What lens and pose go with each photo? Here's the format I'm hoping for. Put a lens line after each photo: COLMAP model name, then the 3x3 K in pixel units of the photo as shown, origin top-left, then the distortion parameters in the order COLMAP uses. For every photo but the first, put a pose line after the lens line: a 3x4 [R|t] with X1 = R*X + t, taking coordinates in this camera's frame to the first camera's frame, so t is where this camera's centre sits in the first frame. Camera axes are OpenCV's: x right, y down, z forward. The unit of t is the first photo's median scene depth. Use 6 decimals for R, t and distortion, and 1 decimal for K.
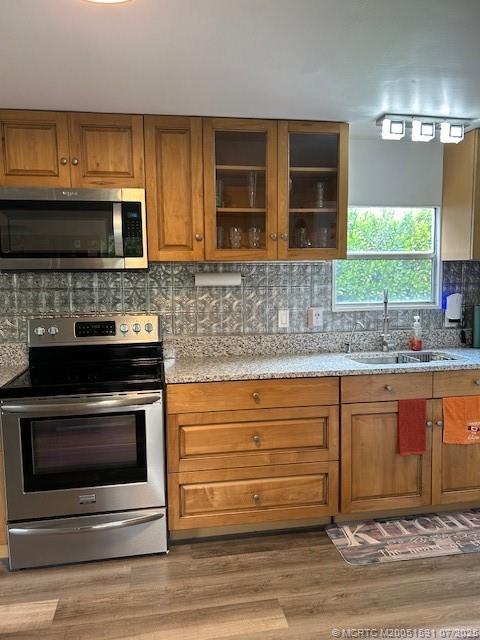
lens RADIAL K [[481.5, 0, 238.0], [0, 481.5, 324.4], [0, 0, 1]] dist [0.045877, -0.050251]
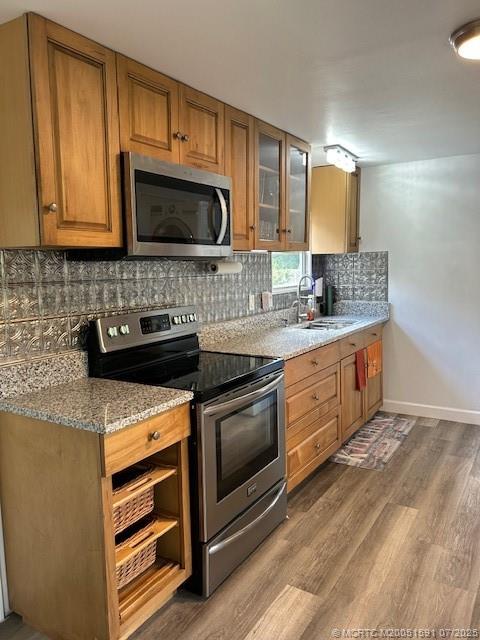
lens RADIAL K [[481.5, 0, 240.6], [0, 481.5, 317.9], [0, 0, 1]] dist [0.045877, -0.050251]
pose [[0.664924, -0.083642, 0.742213, -0.912815], [0.087414, 0.995596, 0.033885, -0.019284], [-0.741778, 0.042349, 0.669307, 0.306589]]
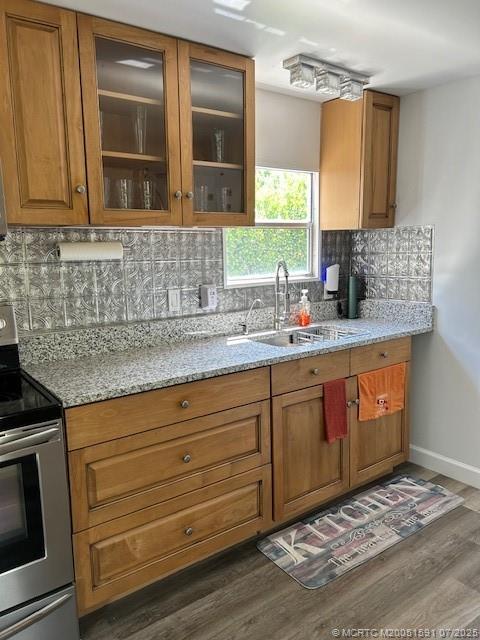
lens RADIAL K [[481.5, 0, 229.8], [0, 481.5, 314.8], [0, 0, 1]] dist [0.045877, -0.050251]
pose [[0.907036, -0.067067, 0.415677, -0.186428], [0.059984, 0.997746, 0.030091, -0.006668], [-0.416758, -0.002360, 0.909015, 0.267005]]
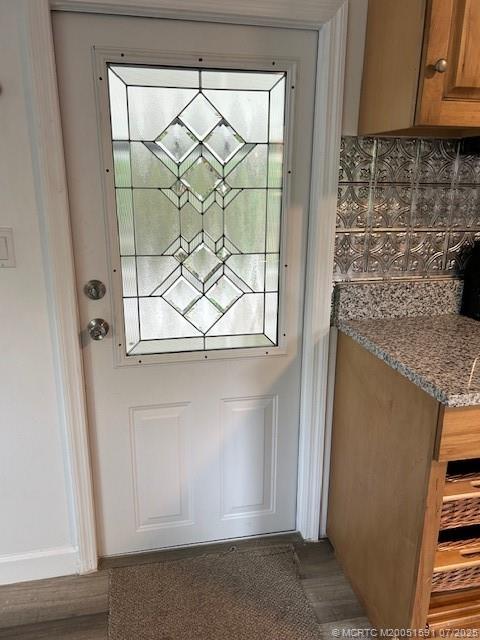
lens RADIAL K [[481.5, 0, 242.9], [0, 481.5, 318.7], [0, 0, 1]] dist [0.045877, -0.050251]
pose [[0.999101, 0.007898, 0.041652, -0.786153], [-0.015225, 0.983797, 0.178640, -0.016501], [-0.039566, -0.179113, 0.983033, 0.447045]]
